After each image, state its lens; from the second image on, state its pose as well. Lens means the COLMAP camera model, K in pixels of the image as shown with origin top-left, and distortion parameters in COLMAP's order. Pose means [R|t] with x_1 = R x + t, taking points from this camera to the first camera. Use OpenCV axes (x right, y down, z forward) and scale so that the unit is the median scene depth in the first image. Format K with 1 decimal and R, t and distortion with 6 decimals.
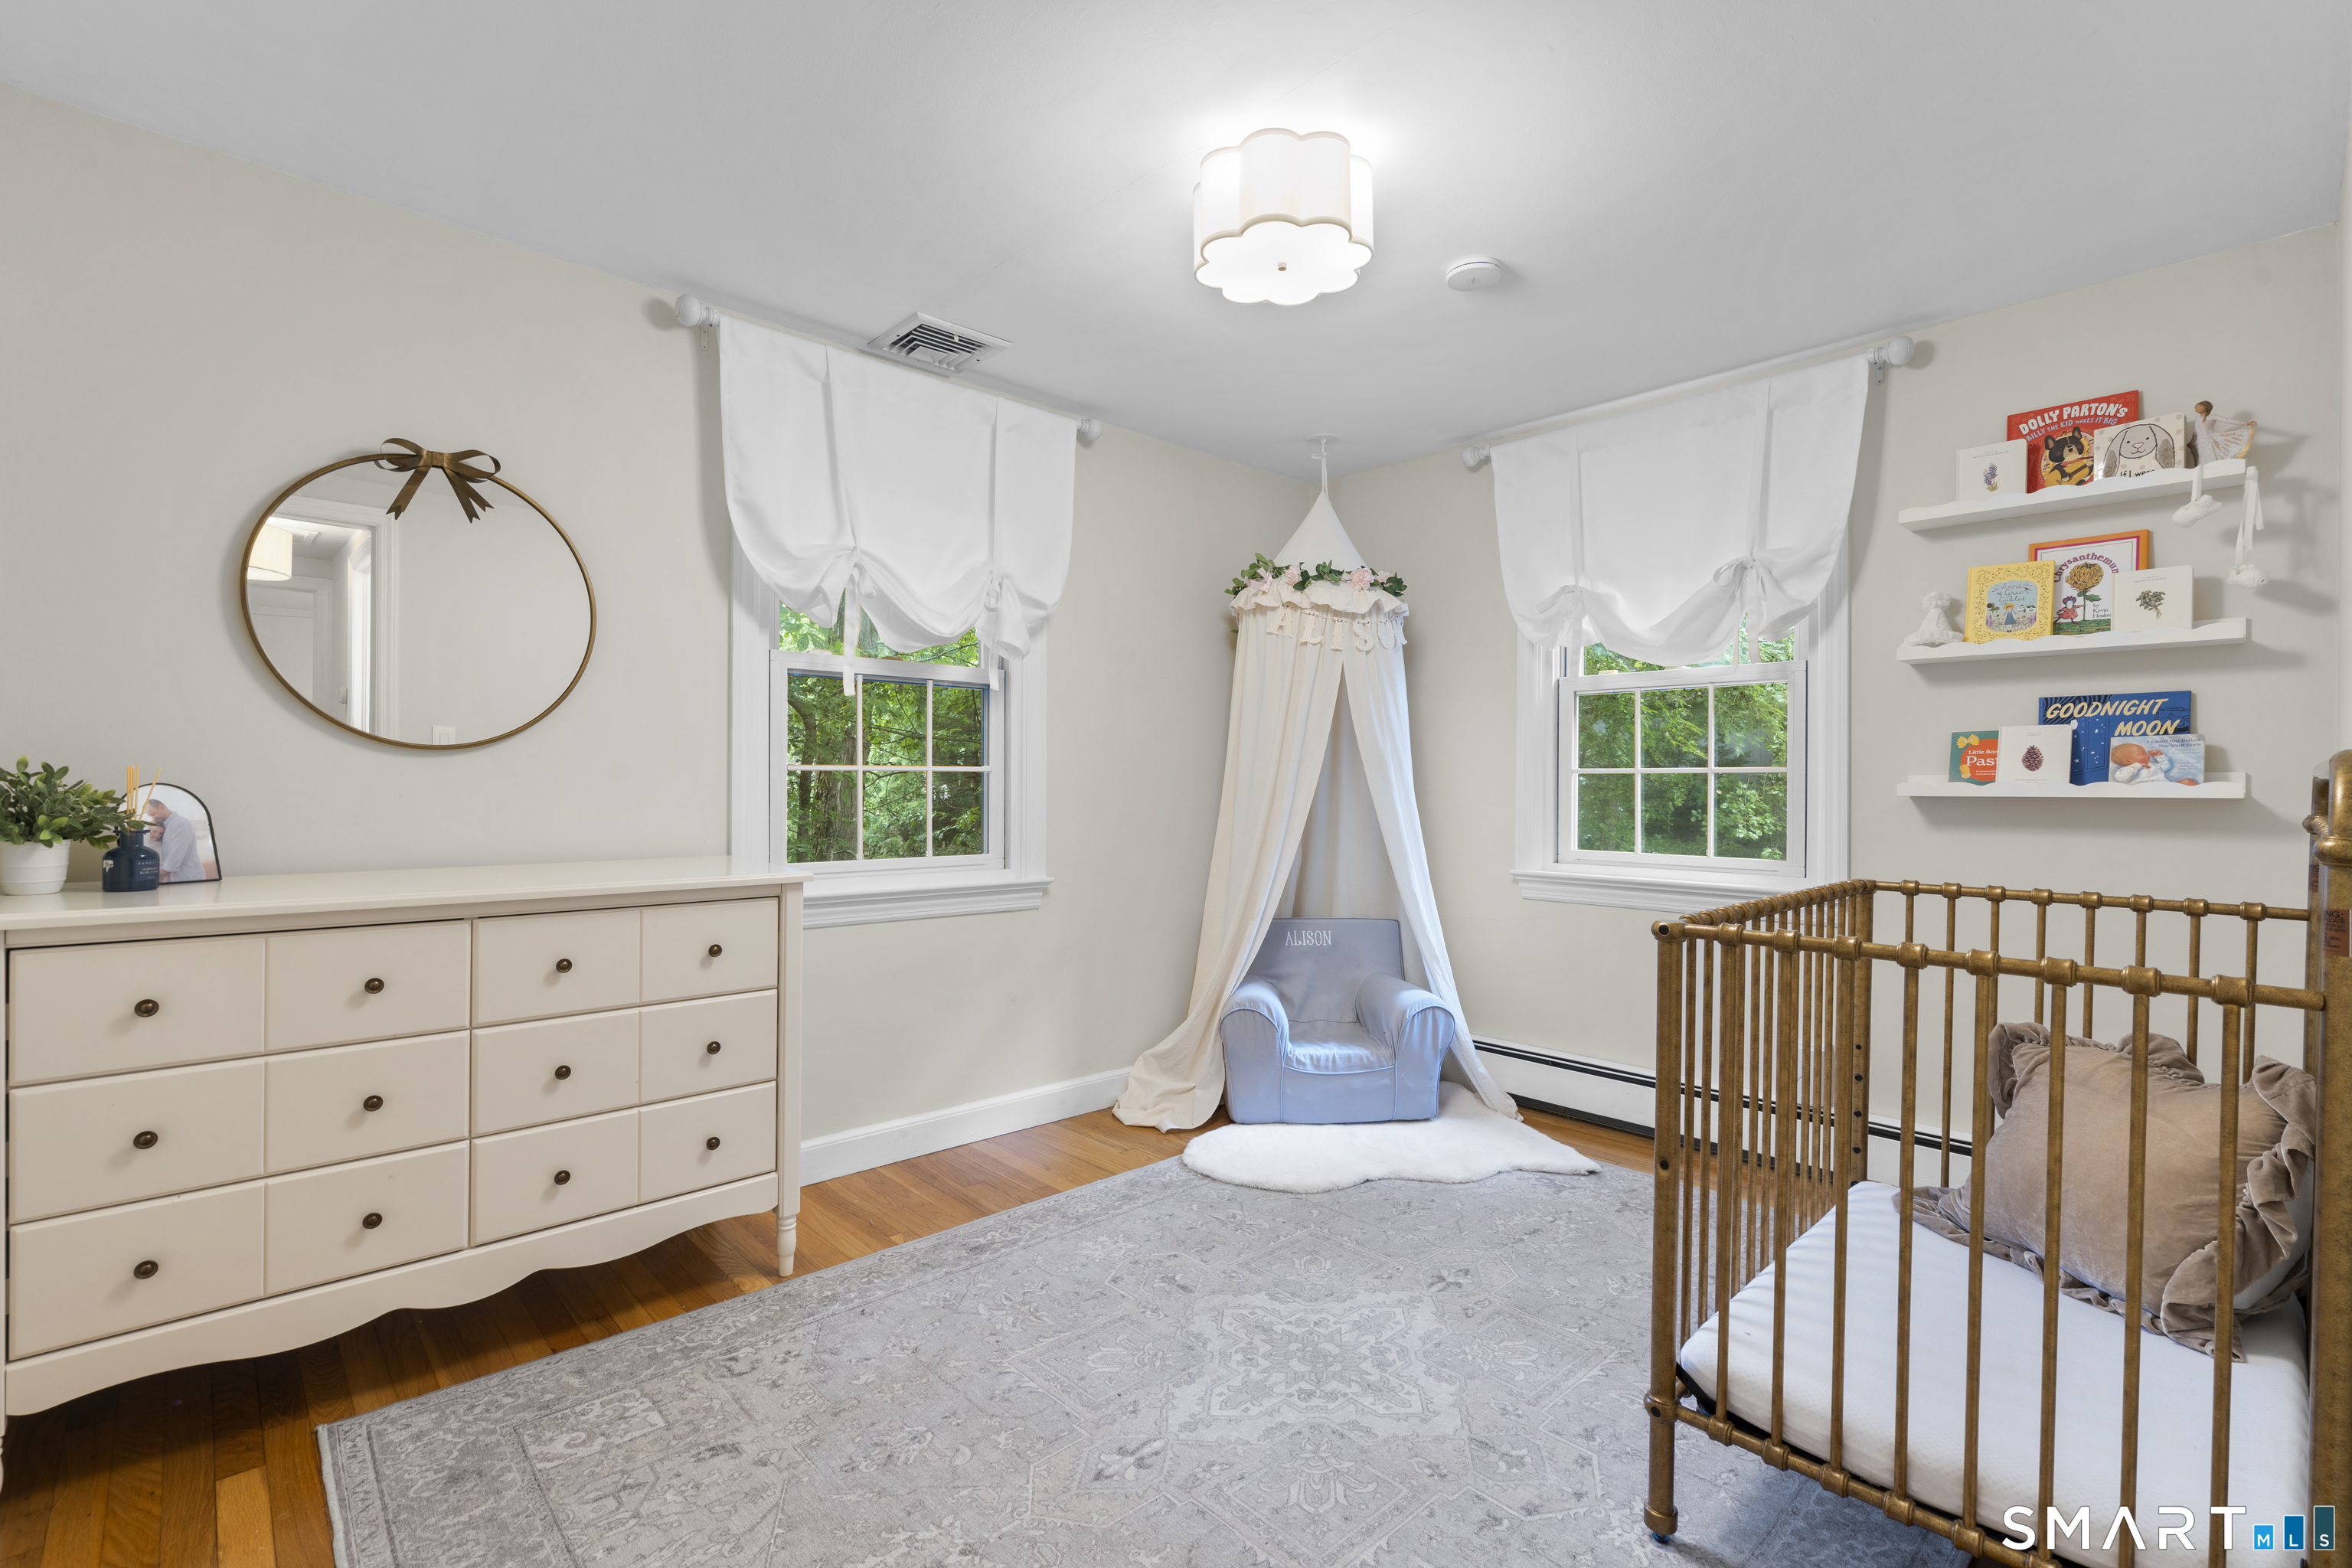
lens RADIAL K [[1055.8, 0, 1169.9], [0, 1055.8, 790.2], [0, 0, 1]] dist [-0.010515, 0.004857]
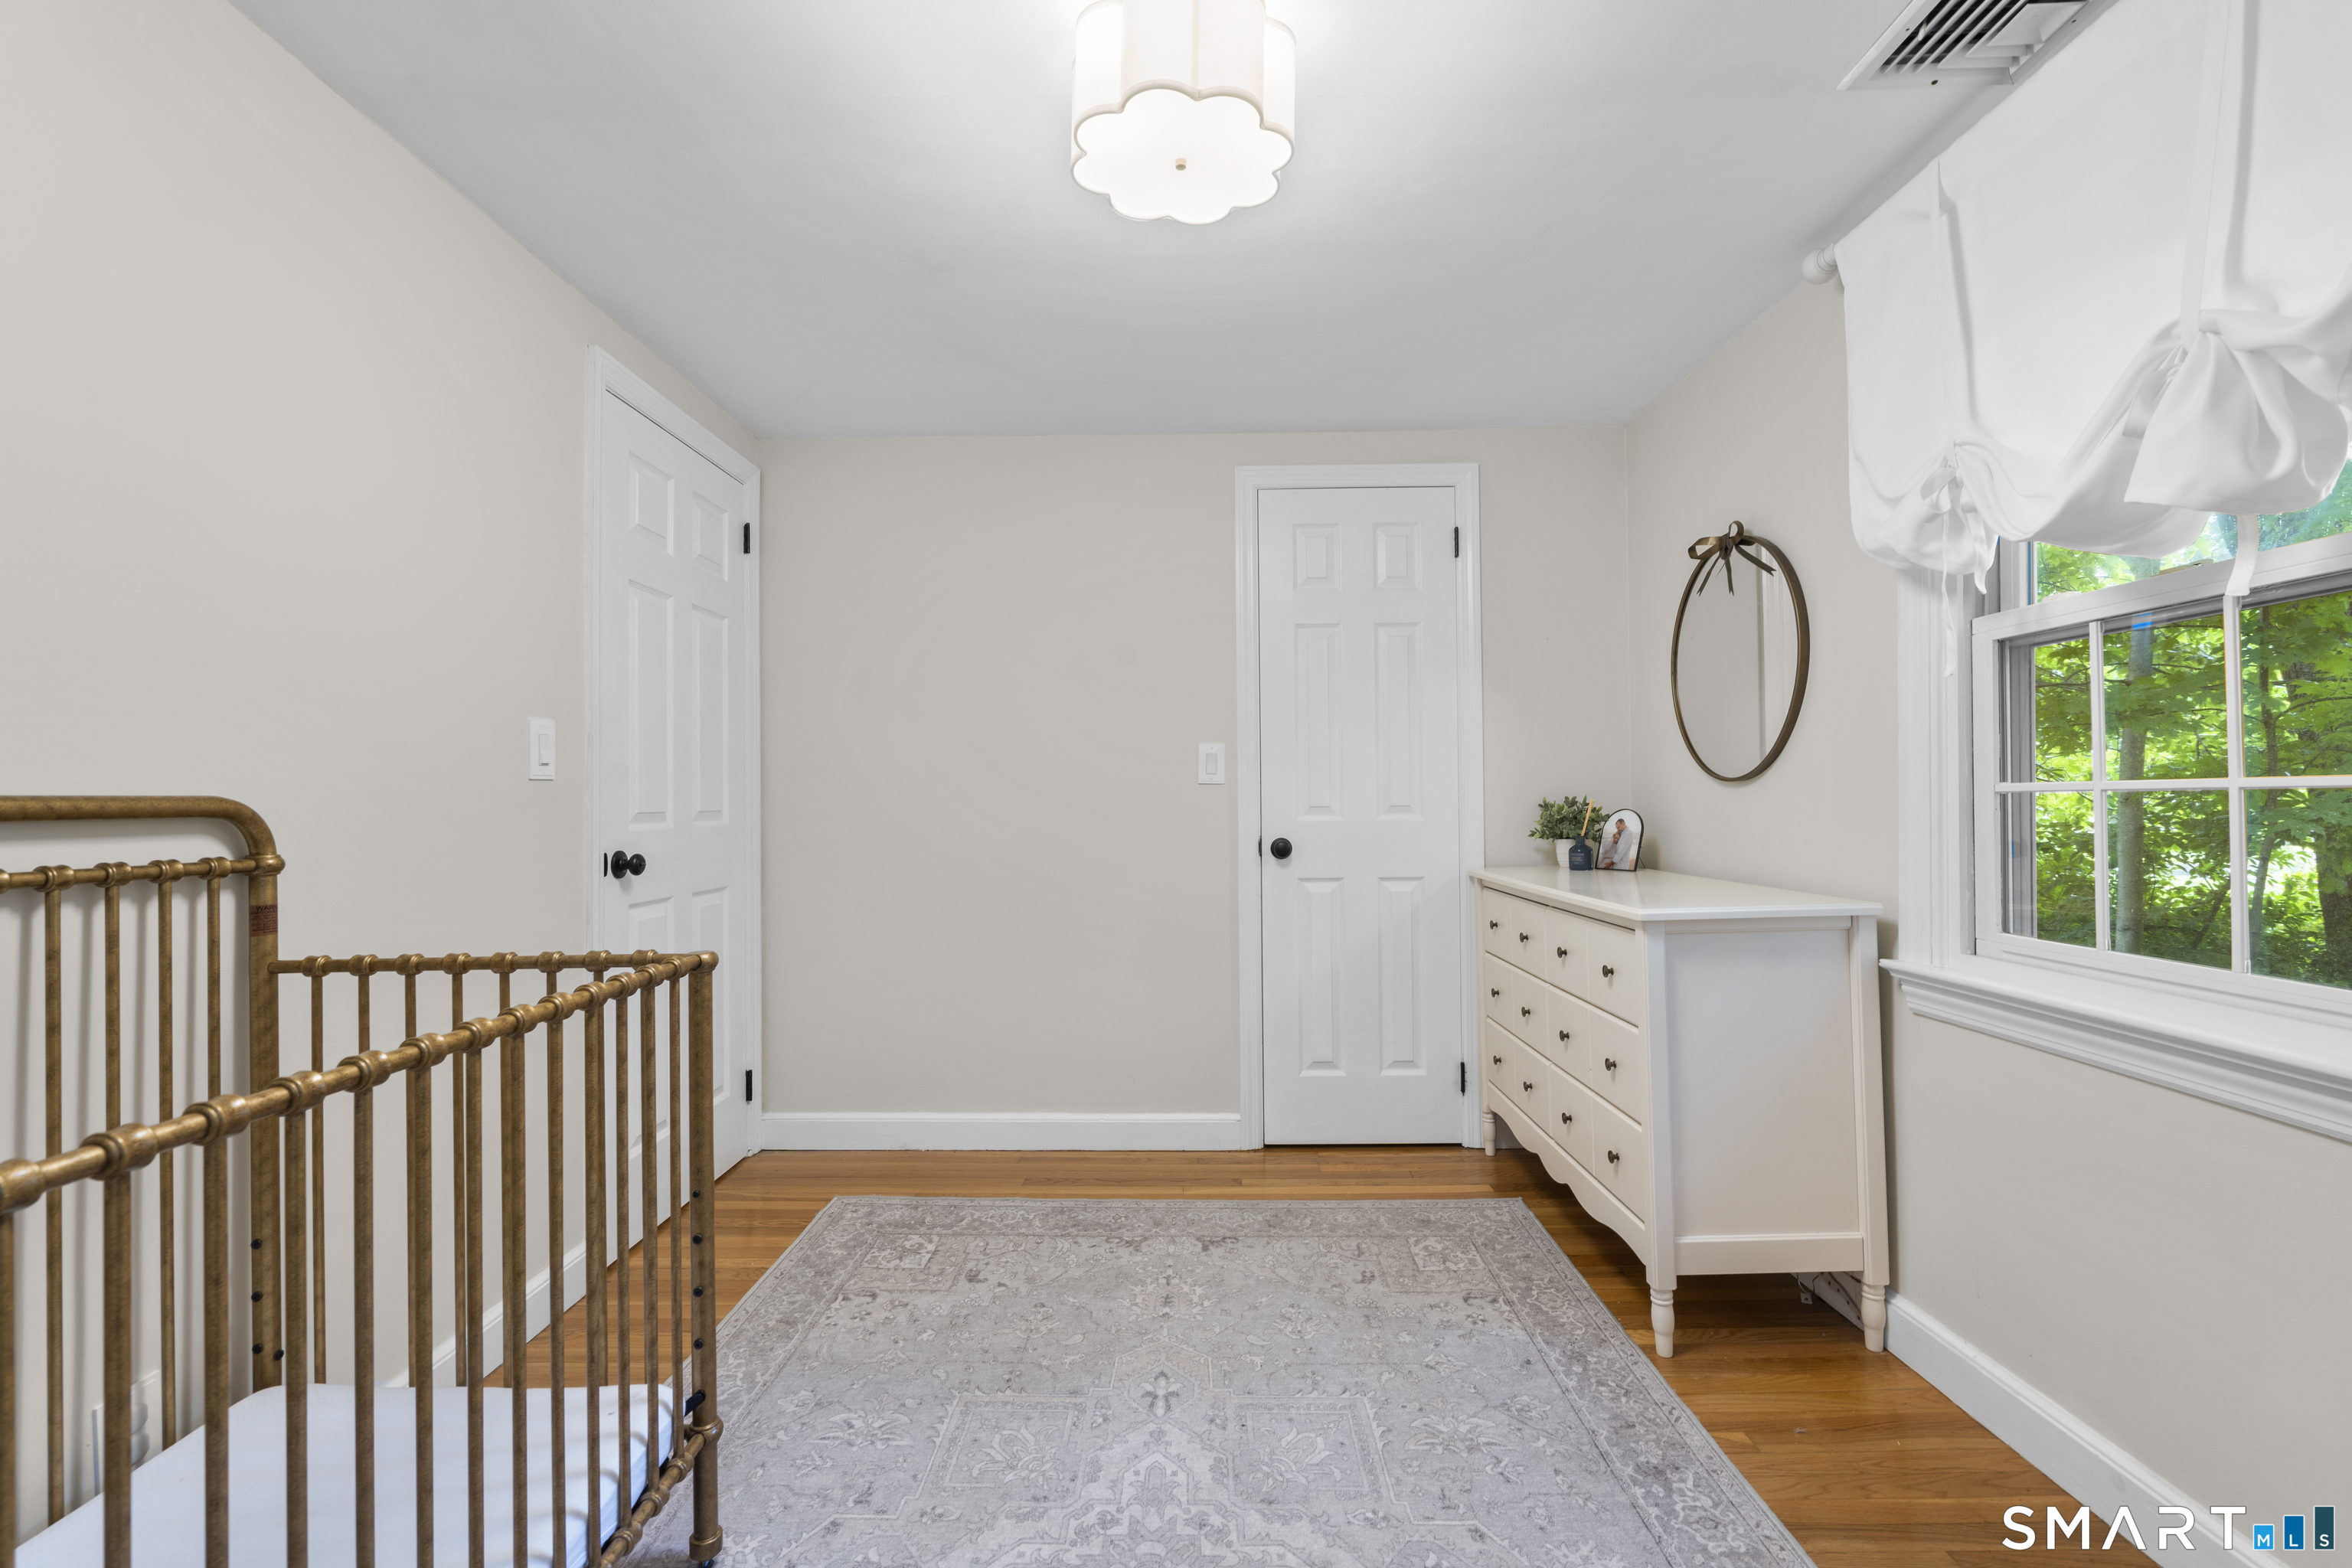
lens RADIAL K [[1055.8, 0, 1176.5], [0, 1055.8, 790.0], [0, 0, 1]] dist [-0.010515, 0.004857]
pose [[-0.689997, -0.007489, -0.723774, 0.725657], [-0.001639, 0.999960, -0.008785, -0.020414], [0.723811, -0.004875, -0.689982, 1.650748]]
